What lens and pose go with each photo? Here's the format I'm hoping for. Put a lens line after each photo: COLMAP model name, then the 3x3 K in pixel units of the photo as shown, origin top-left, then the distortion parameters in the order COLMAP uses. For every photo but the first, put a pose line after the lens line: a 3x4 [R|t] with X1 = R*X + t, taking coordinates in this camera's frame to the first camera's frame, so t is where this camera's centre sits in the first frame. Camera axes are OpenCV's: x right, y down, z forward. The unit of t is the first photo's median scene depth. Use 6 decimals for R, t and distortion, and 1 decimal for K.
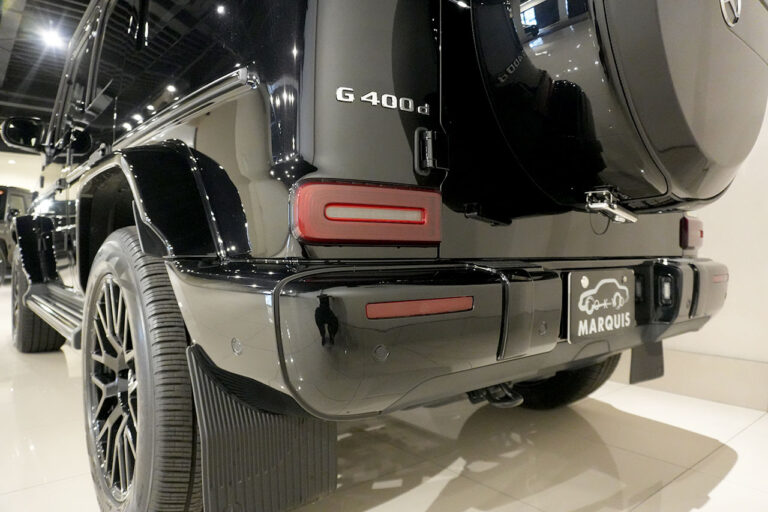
lens RADIAL K [[517.8, 0, 380.9], [0, 517.8, 257.5], [0, 0, 1]] dist [-0.037352, 0.021158]
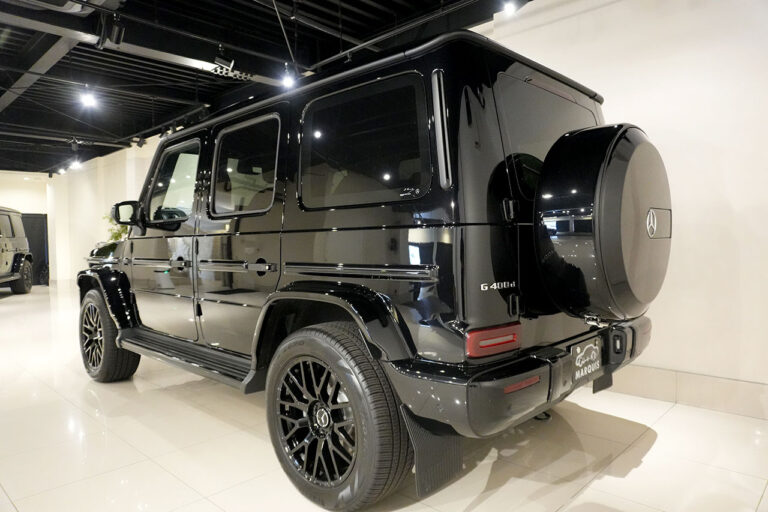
lens RADIAL K [[517.8, 0, 384.6], [0, 517.8, 256.0], [0, 0, 1]] dist [-0.037352, 0.021158]
pose [[0.992669, -0.024907, 0.118271, -0.470548], [0.022602, 0.999528, 0.020793, -0.321610], [-0.118733, -0.017968, 0.992764, -0.693467]]
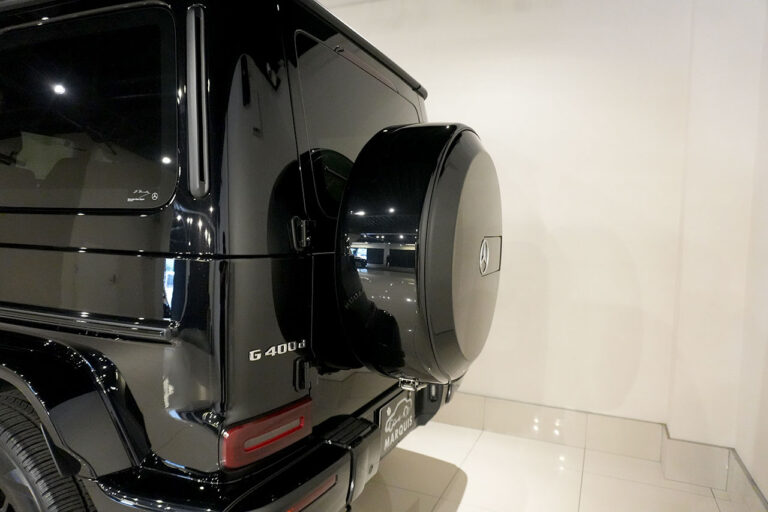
lens RADIAL K [[517.8, 0, 380.5], [0, 517.8, 256.0], [0, 0, 1]] dist [-0.037352, 0.021158]
pose [[0.894842, 0.001292, 0.446381, -0.247136], [-0.023927, 0.998697, 0.045075, -0.418869], [-0.445741, -0.051016, 0.893707, -0.230950]]
